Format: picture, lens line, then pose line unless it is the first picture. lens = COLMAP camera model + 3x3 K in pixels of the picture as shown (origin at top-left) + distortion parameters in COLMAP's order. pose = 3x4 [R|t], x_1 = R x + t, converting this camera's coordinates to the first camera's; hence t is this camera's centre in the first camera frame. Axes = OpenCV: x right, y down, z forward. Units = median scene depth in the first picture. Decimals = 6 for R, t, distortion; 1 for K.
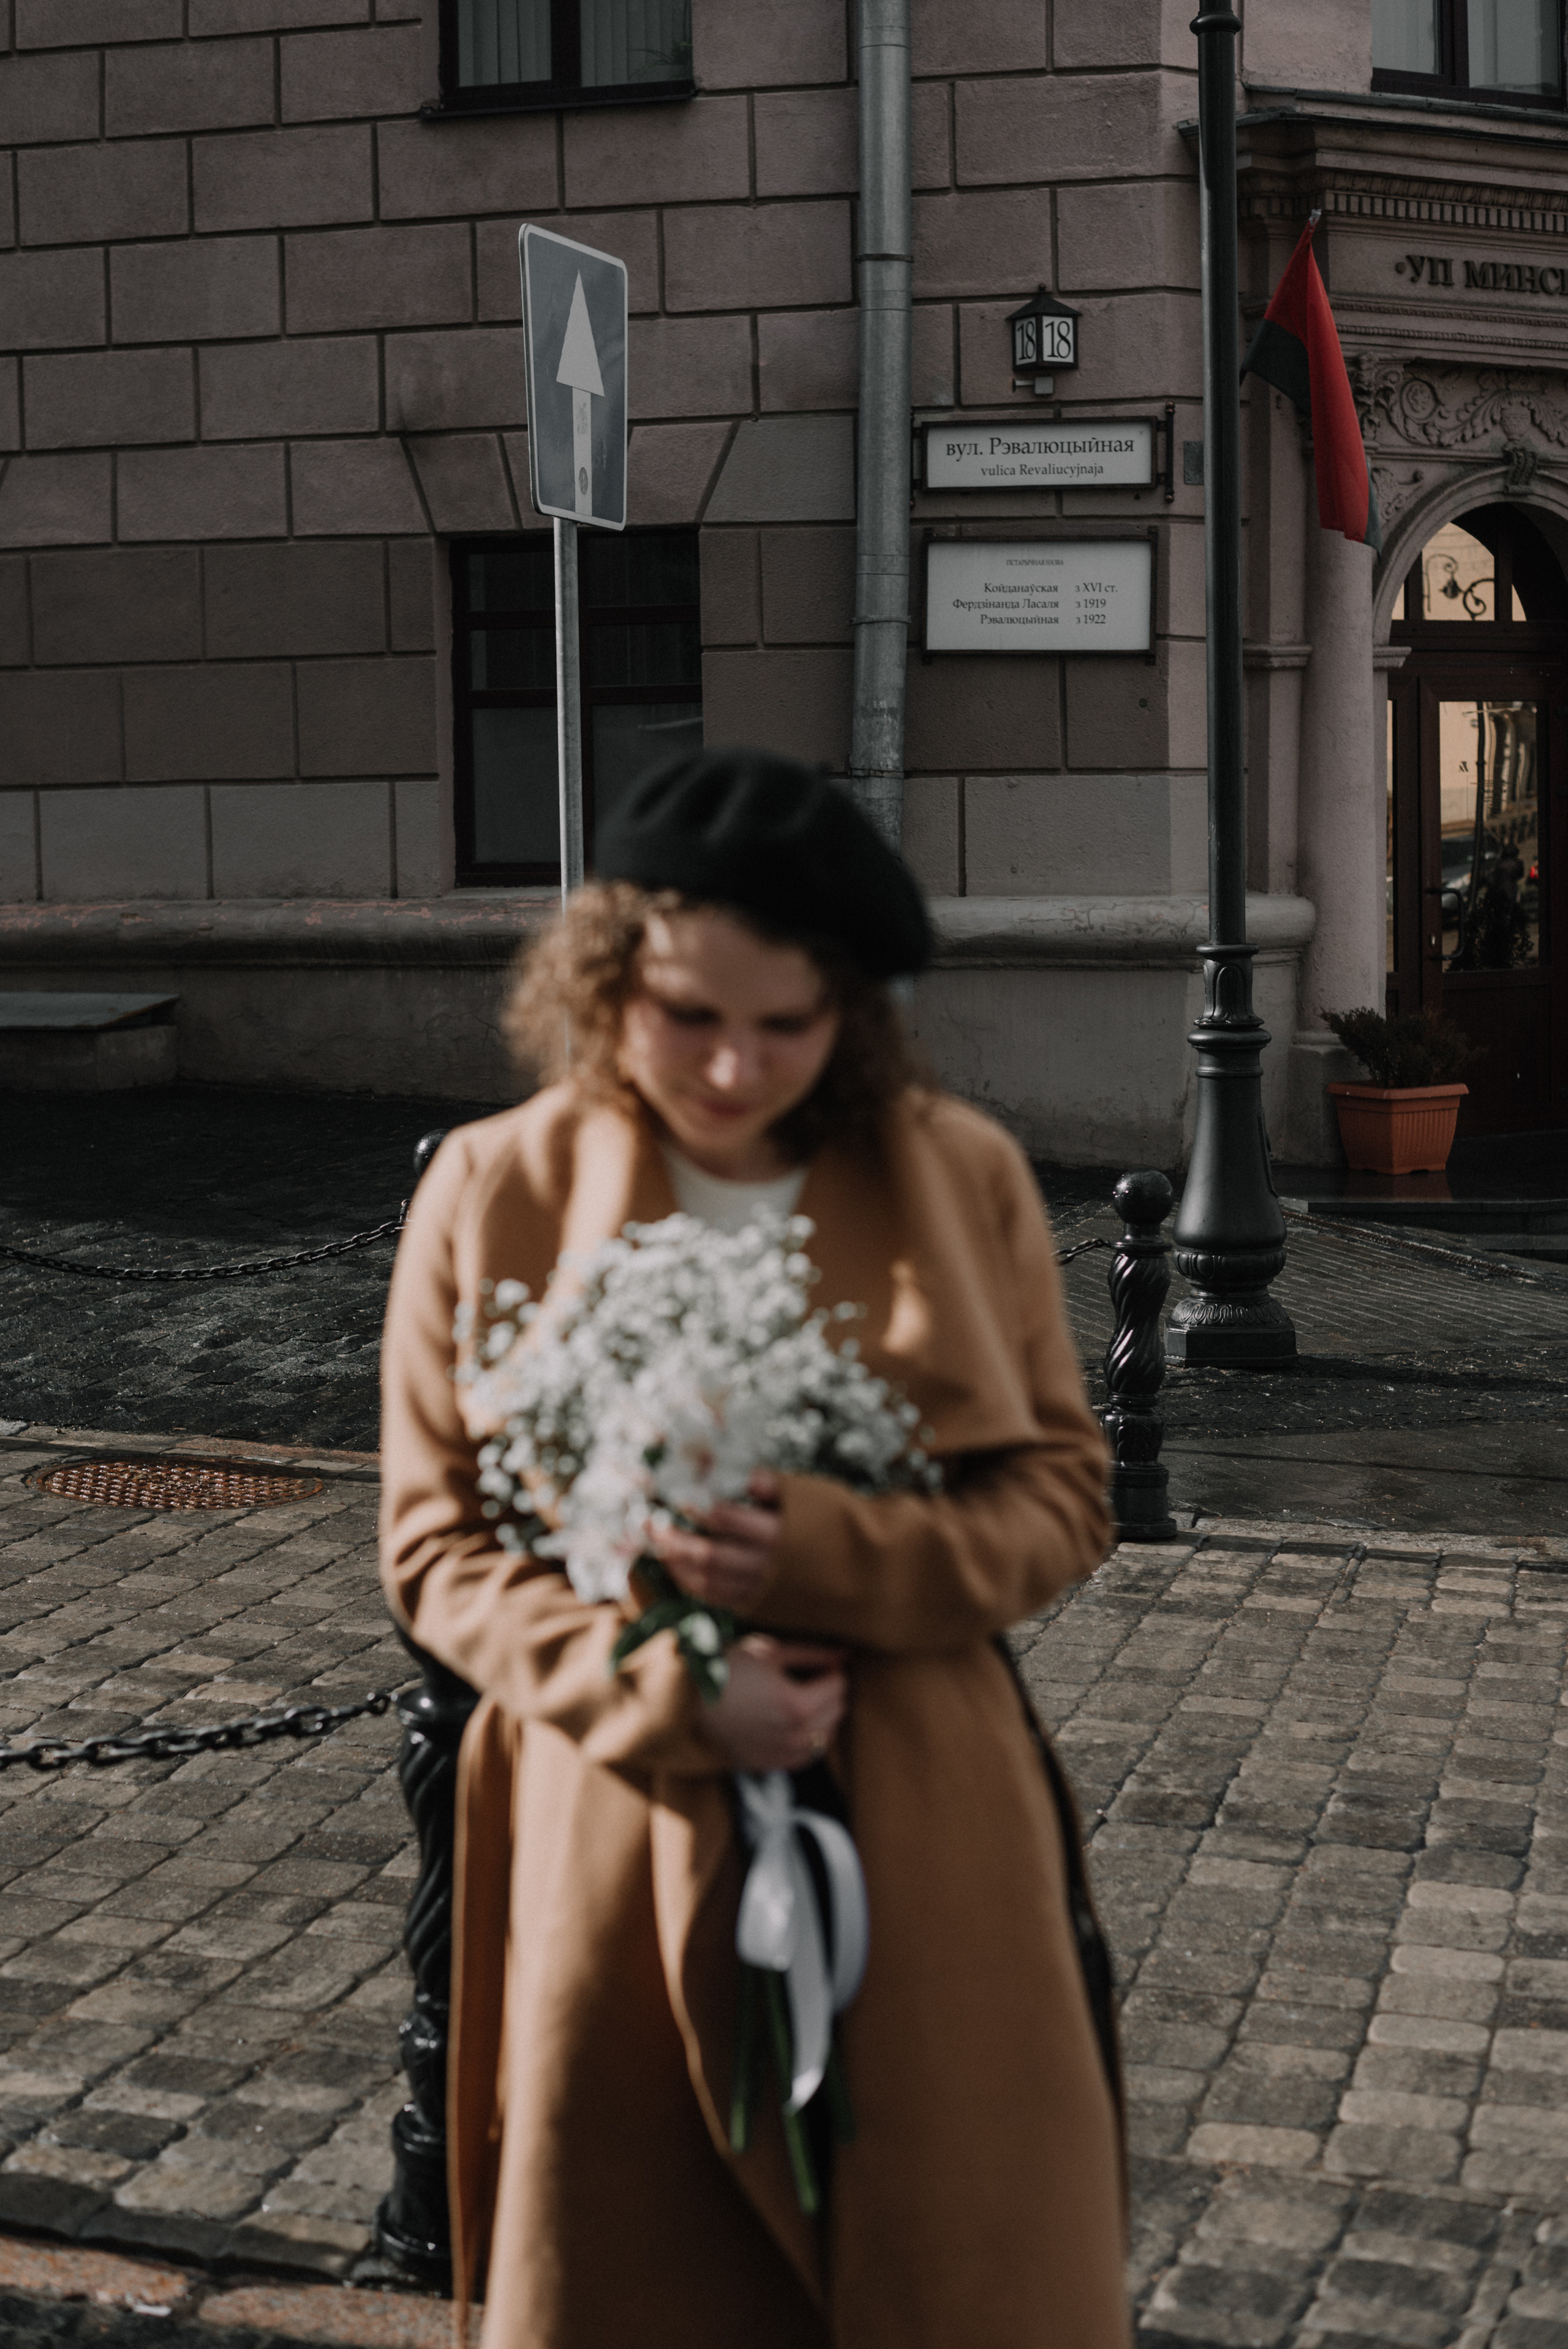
lens RADIAL K [[3553.6, 0, 784.0], [0, 3553.6, 1174.5], [0, 0, 1]] dist [-0.141814, -0.010200]
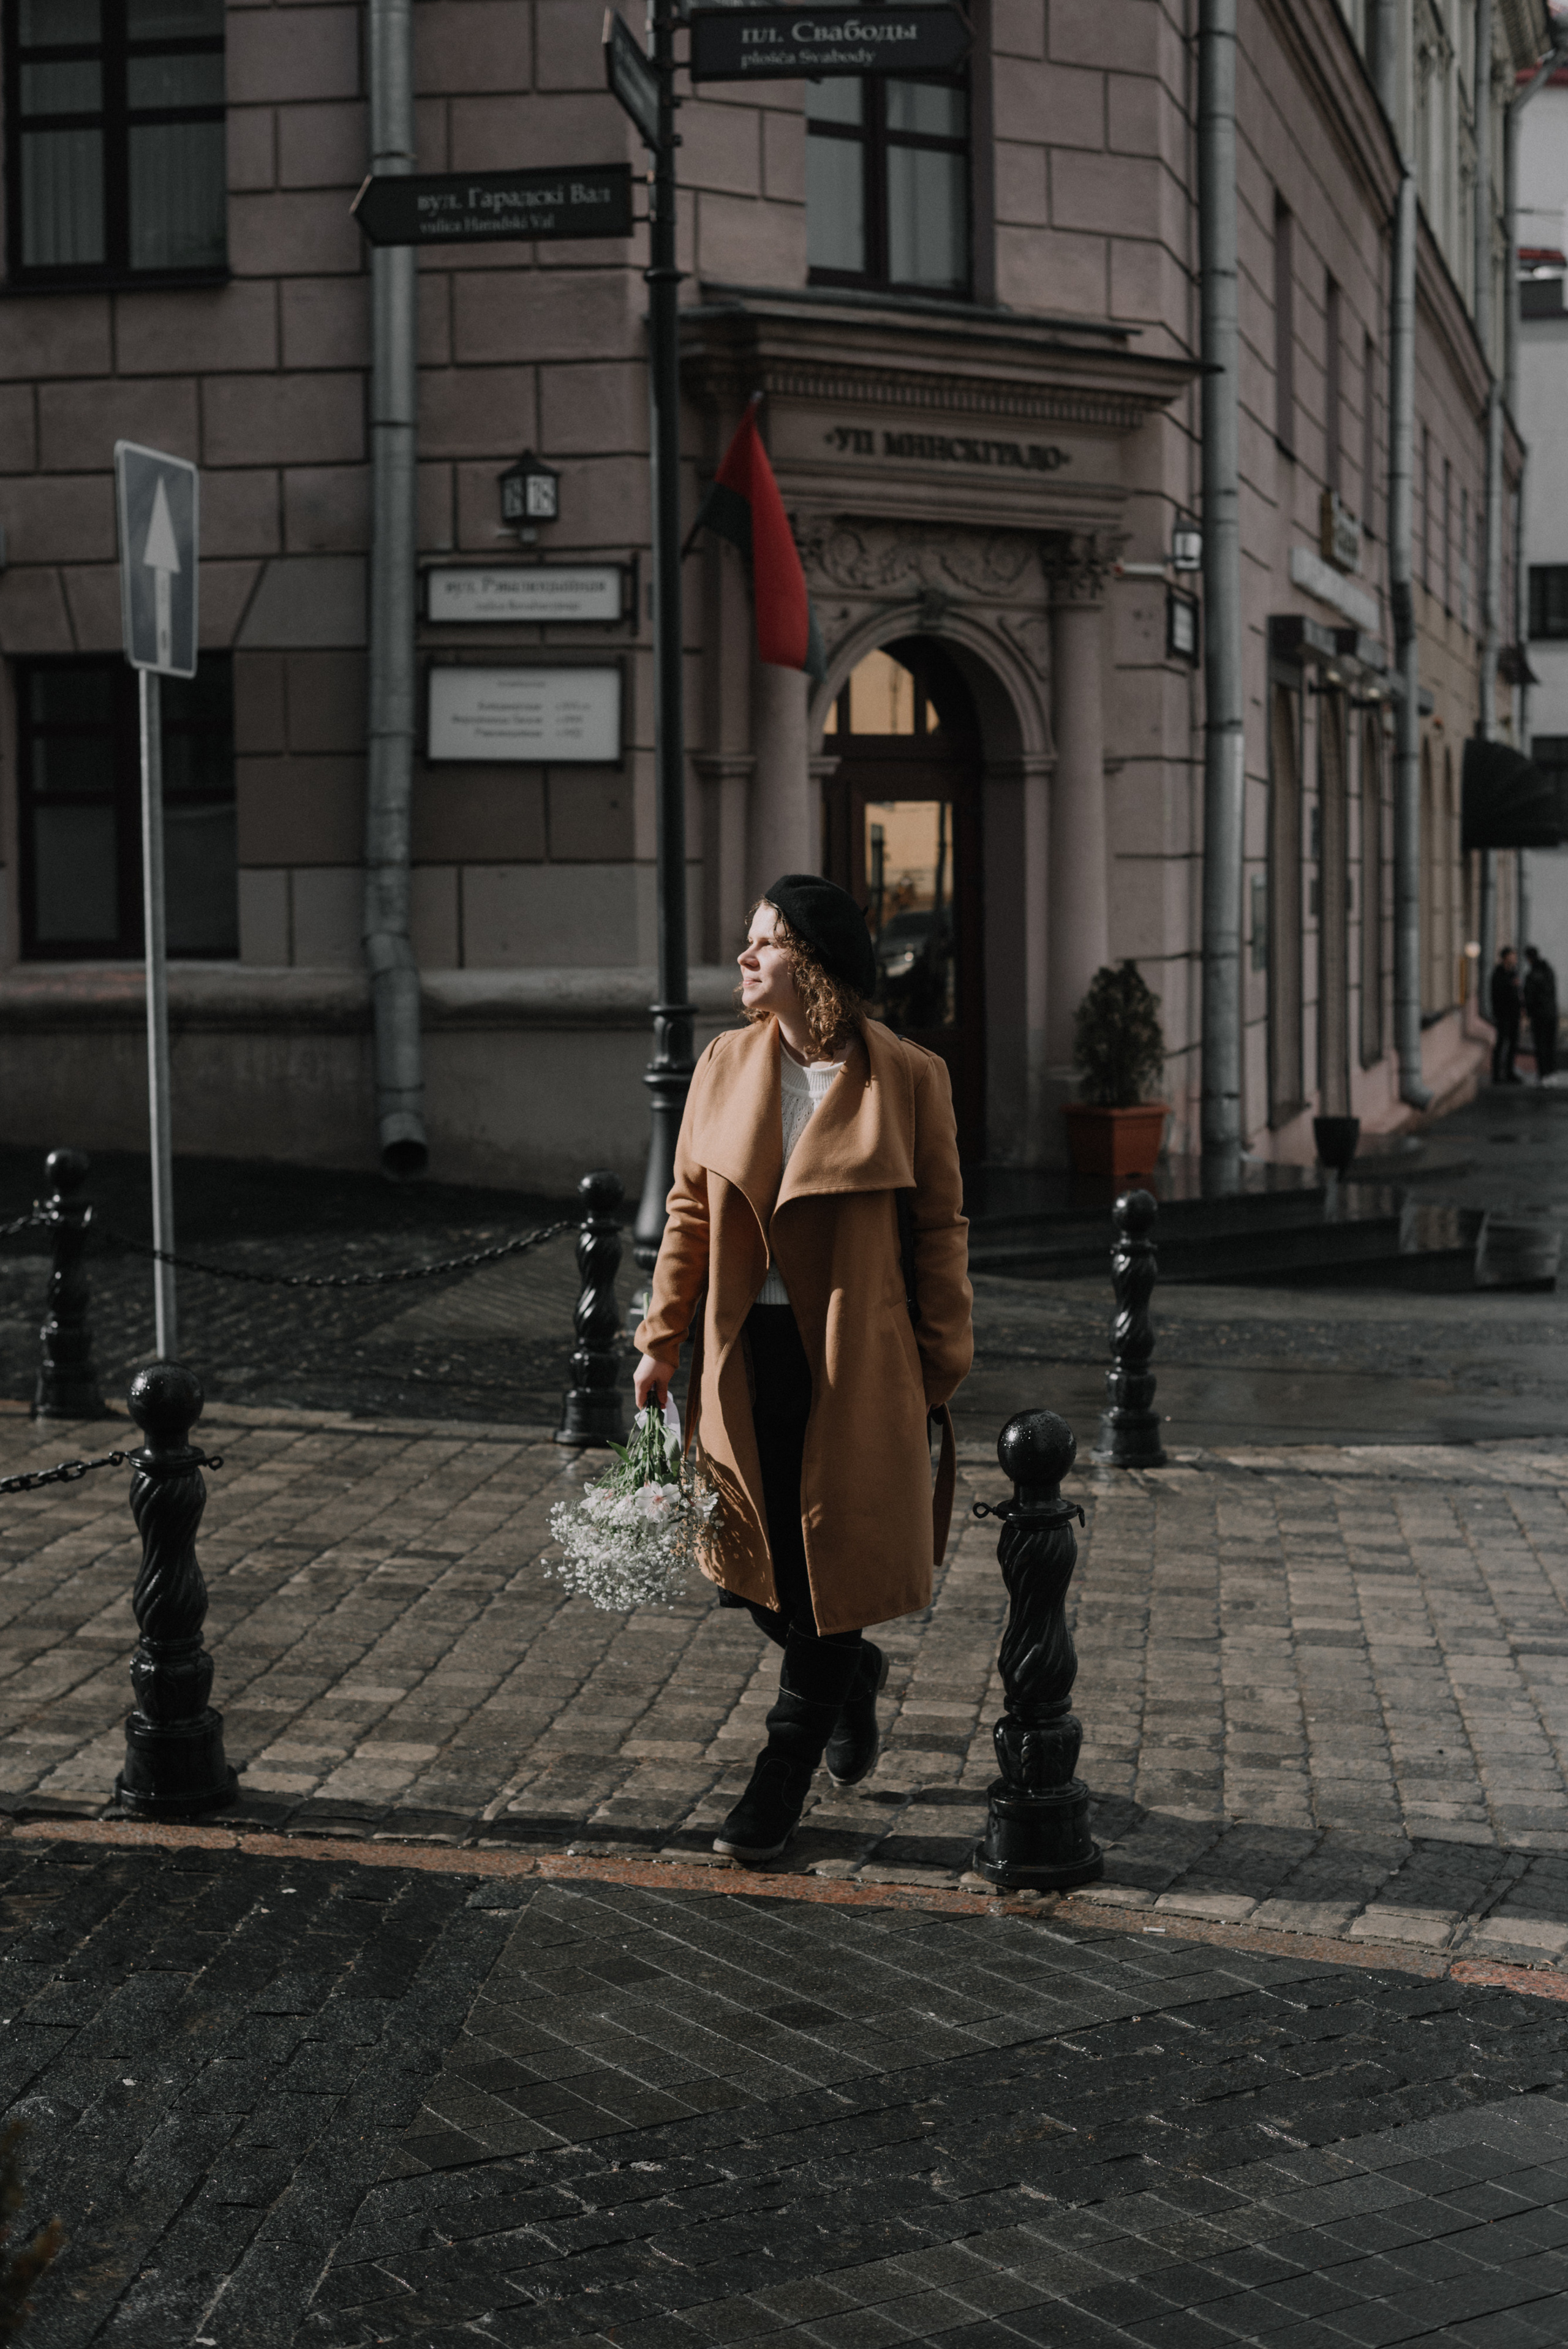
lens RADIAL K [[3553.6, 0, 784.0], [0, 3553.6, 1174.5], [0, 0, 1]] dist [-0.141814, -0.010200]
pose [[0.989899, -0.007220, 0.141591, -0.010733], [0.010186, 0.999743, -0.020237, 0.014732], [-0.141408, 0.021475, 0.989718, -0.177033]]
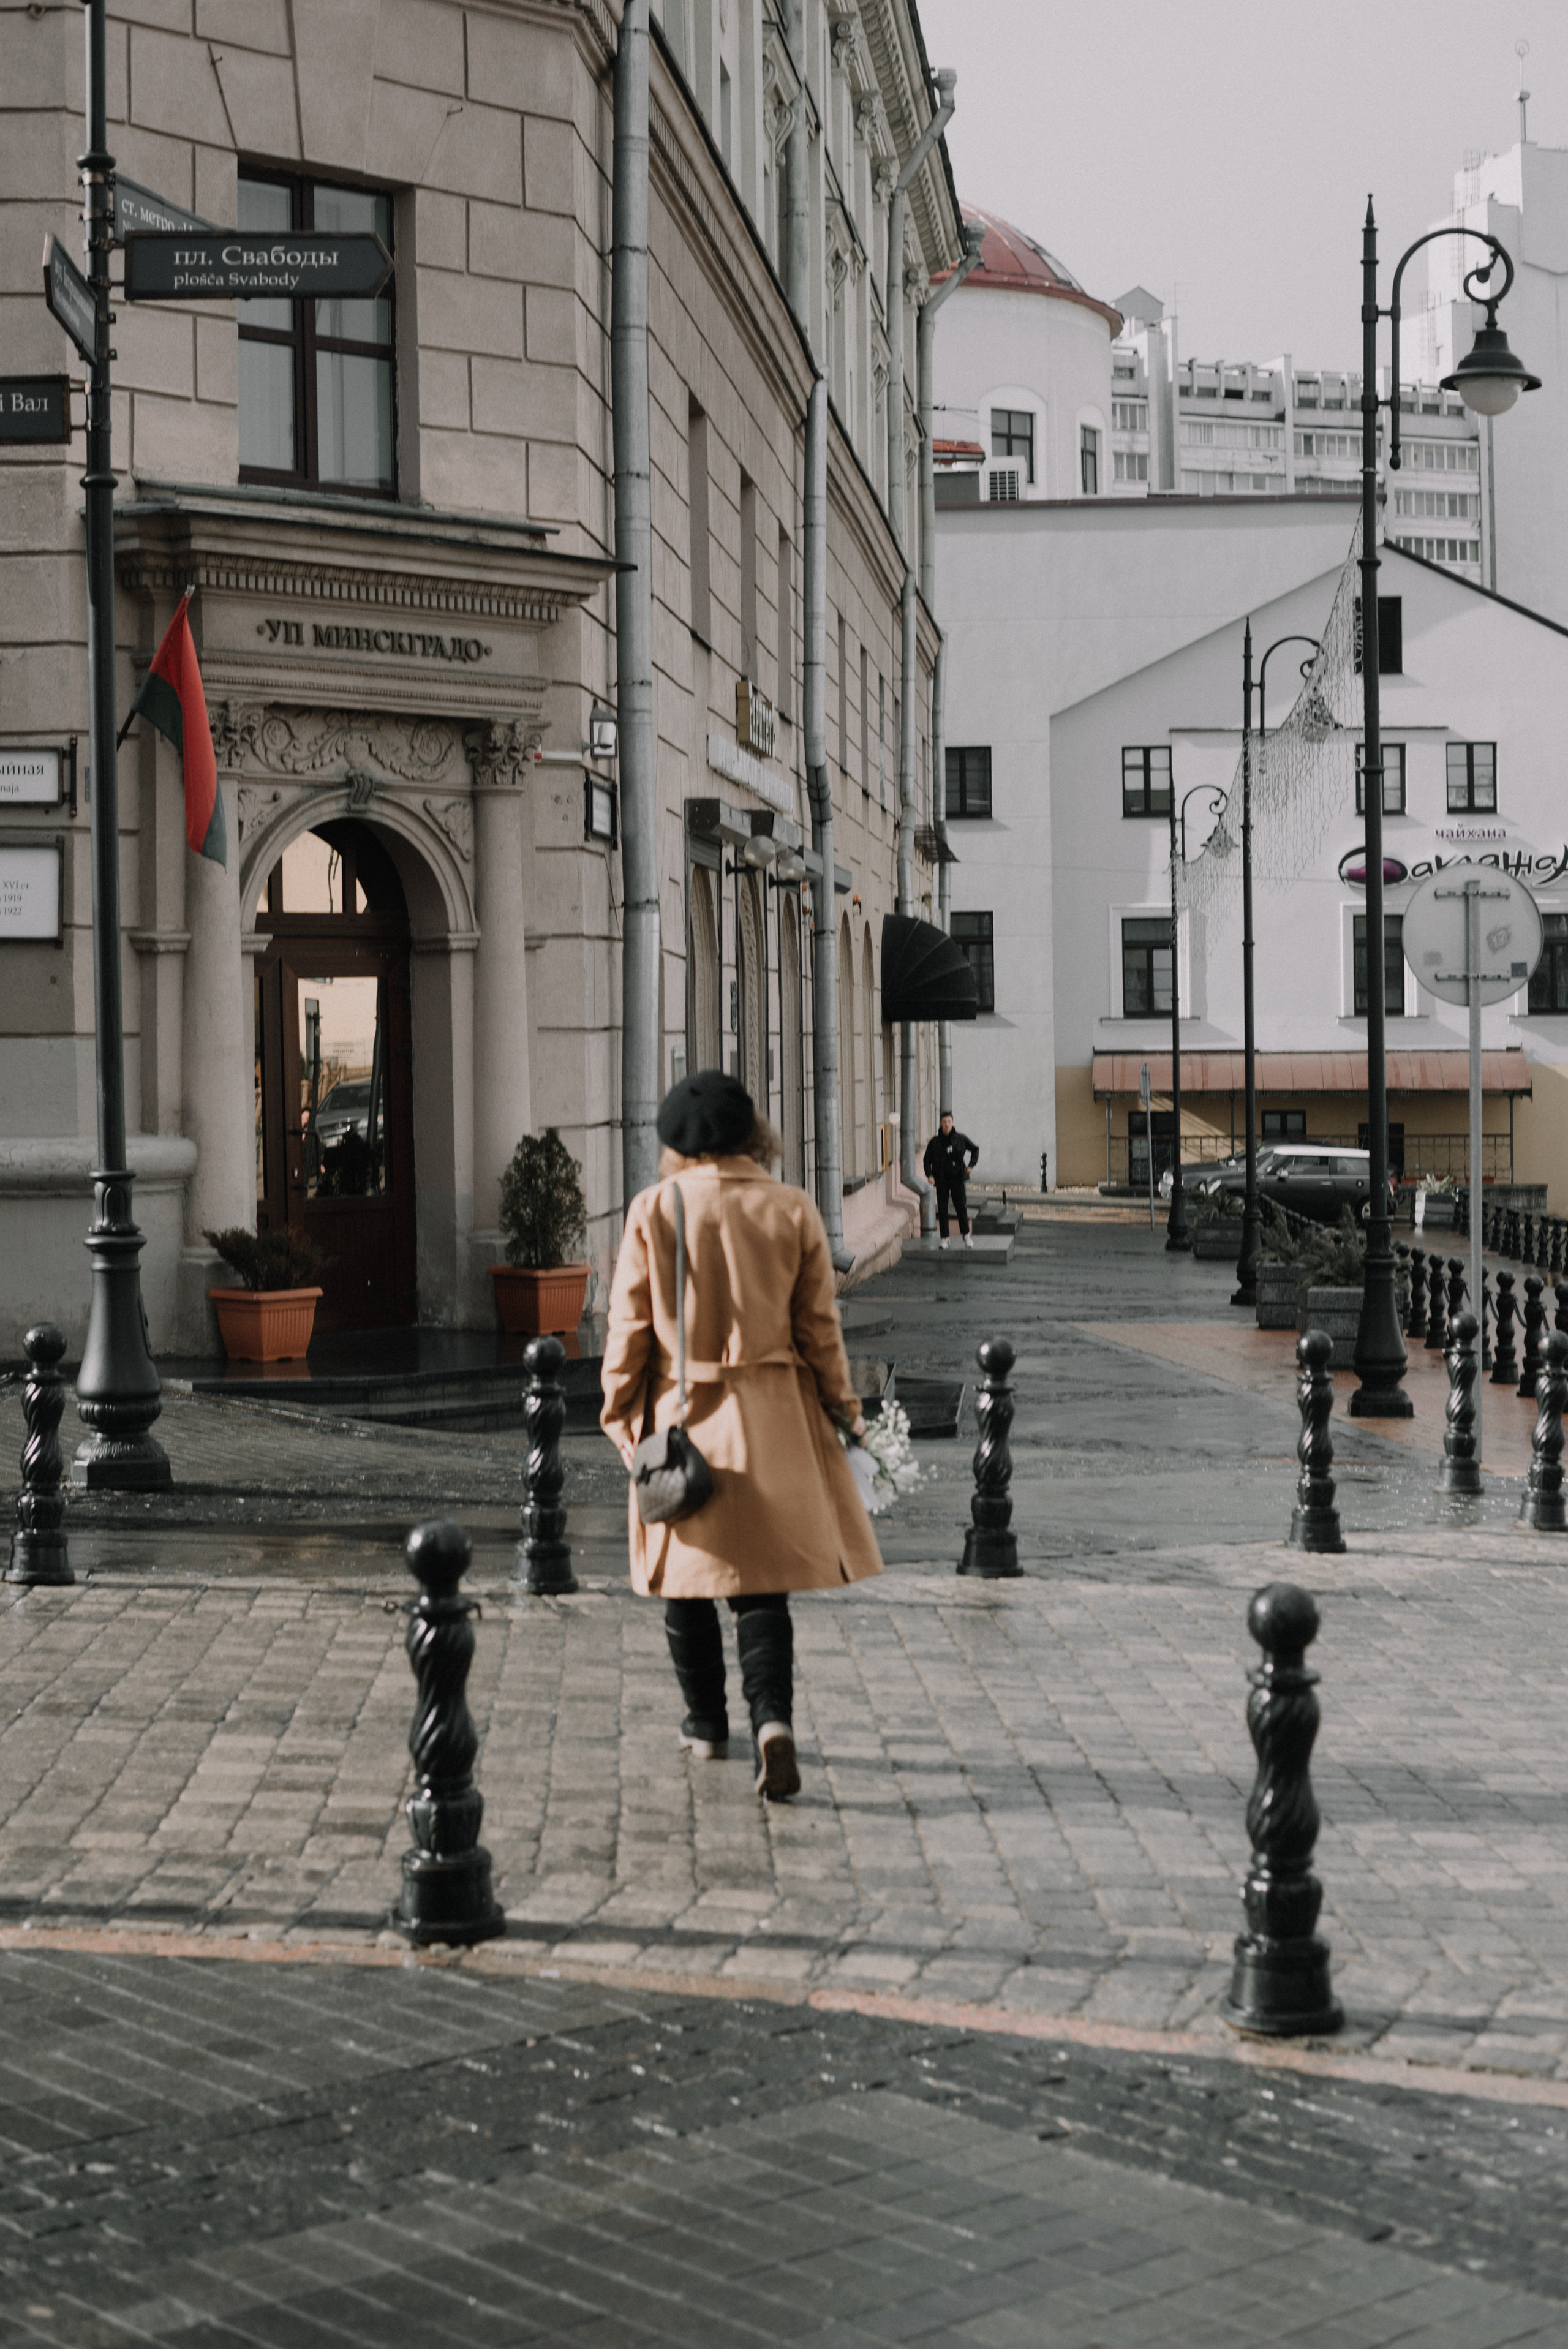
lens RADIAL K [[3530.0, 0, 785.8], [0, 3530.0, 1270.1], [0, 0, 1]] dist [-0.150192, 0.120884]
pose [[0.955241, -0.014224, 0.295487, -0.016067], [0.026874, 0.998886, -0.038793, 0.020775], [-0.294606, 0.044998, 0.954559, -0.228462]]
